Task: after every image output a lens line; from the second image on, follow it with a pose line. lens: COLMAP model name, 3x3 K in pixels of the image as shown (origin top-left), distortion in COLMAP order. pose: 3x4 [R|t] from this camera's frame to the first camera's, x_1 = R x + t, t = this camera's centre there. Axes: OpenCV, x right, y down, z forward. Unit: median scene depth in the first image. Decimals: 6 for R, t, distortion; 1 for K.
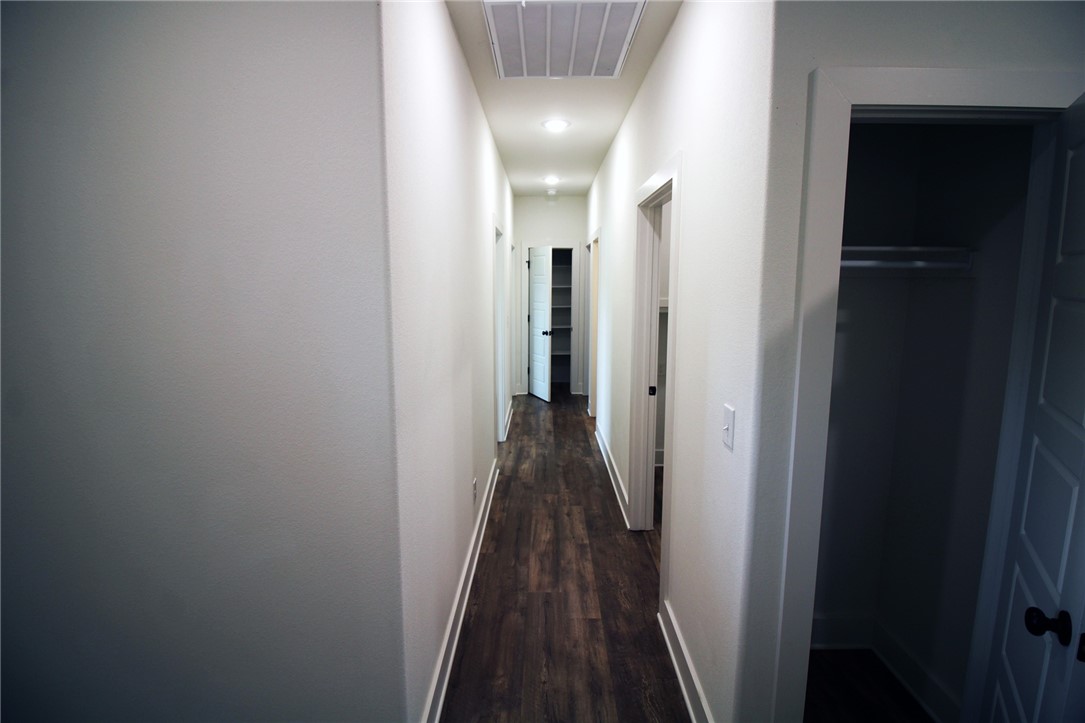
lens RADIAL K [[500.9, 0, 541.6], [0, 500.9, 345.0], [0, 0, 1]] dist [0.000810, -0.013318]
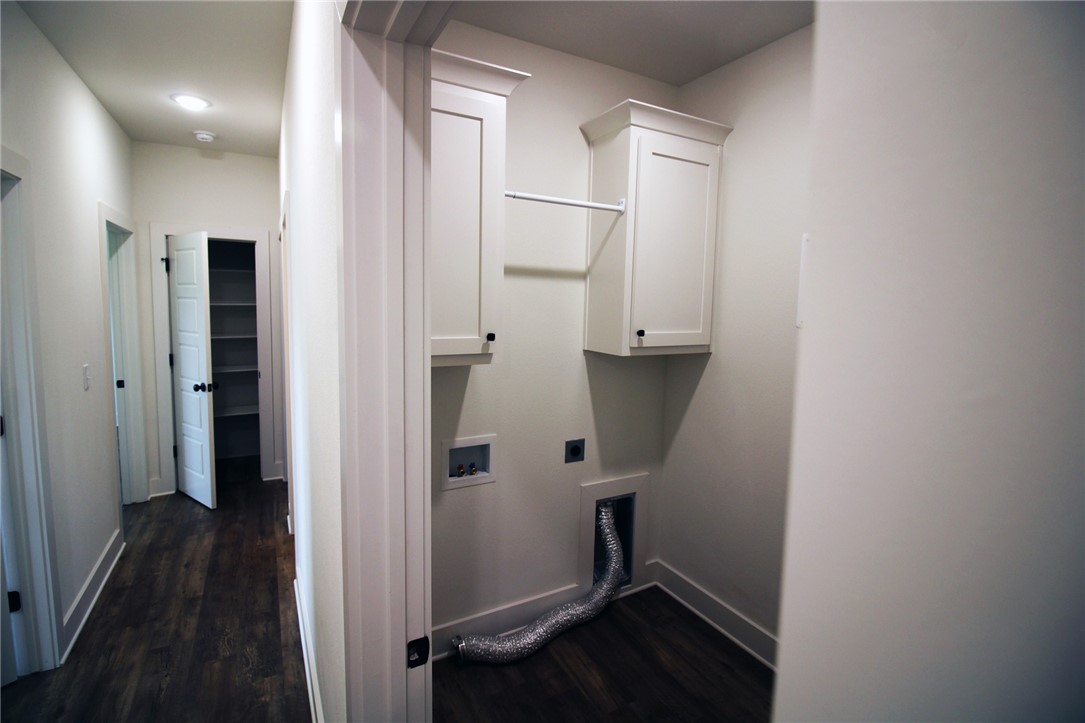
lens RADIAL K [[500.9, 0, 541.6], [0, 500.9, 345.0], [0, 0, 1]] dist [0.000810, -0.013318]
pose [[0.871949, -0.027323, 0.488834, 0.108052], [0.043840, 0.998788, -0.022373, -0.066695], [-0.487631, 0.040939, 0.872090, 0.521091]]
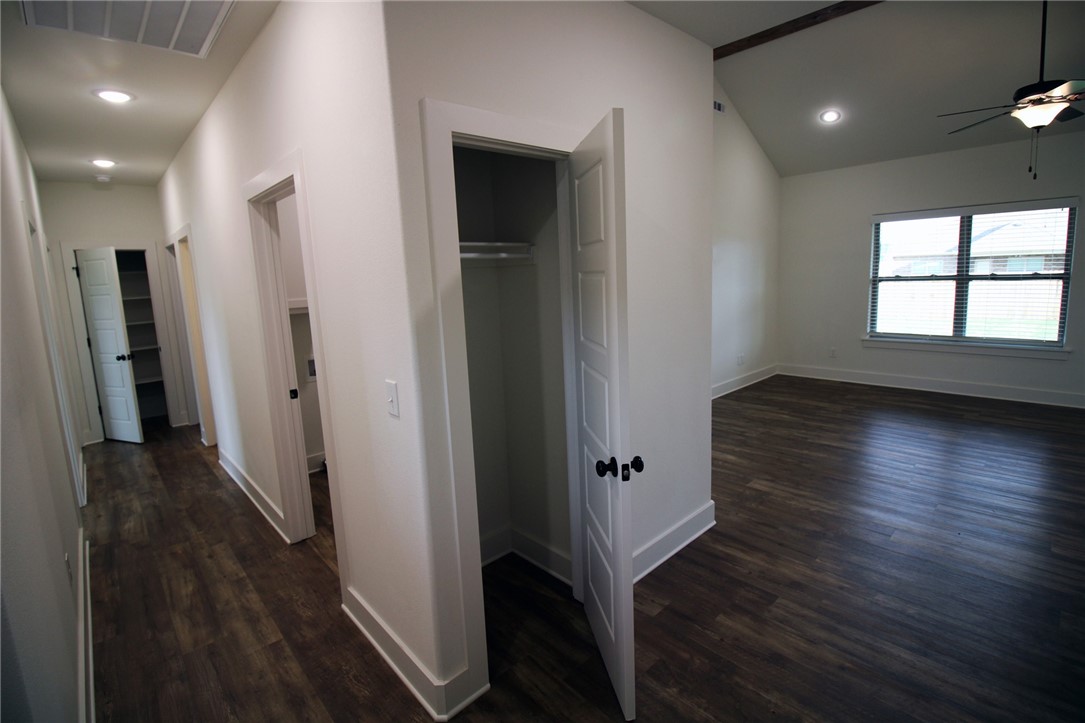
lens RADIAL K [[500.9, 0, 541.6], [0, 500.9, 345.0], [0, 0, 1]] dist [0.000810, -0.013318]
pose [[0.731468, -0.129753, 0.669416, -0.047956], [0.133753, 0.989959, 0.045733, 0.013451], [-0.668629, 0.056084, 0.741478, -0.030421]]
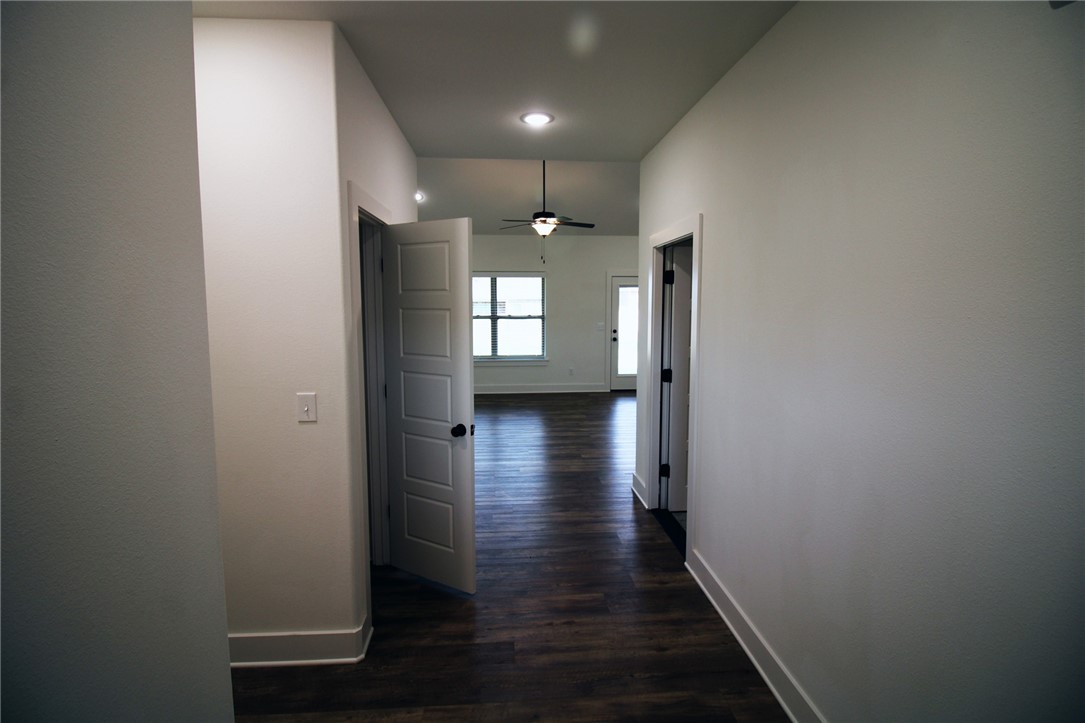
lens RADIAL K [[500.9, 0, 541.6], [0, 500.9, 345.0], [0, 0, 1]] dist [0.000810, -0.013318]
pose [[-0.081627, -0.090433, 0.992552, -0.394728], [0.130229, 0.986369, 0.100580, -0.024119], [-0.988118, 0.137469, -0.068737, 0.164190]]
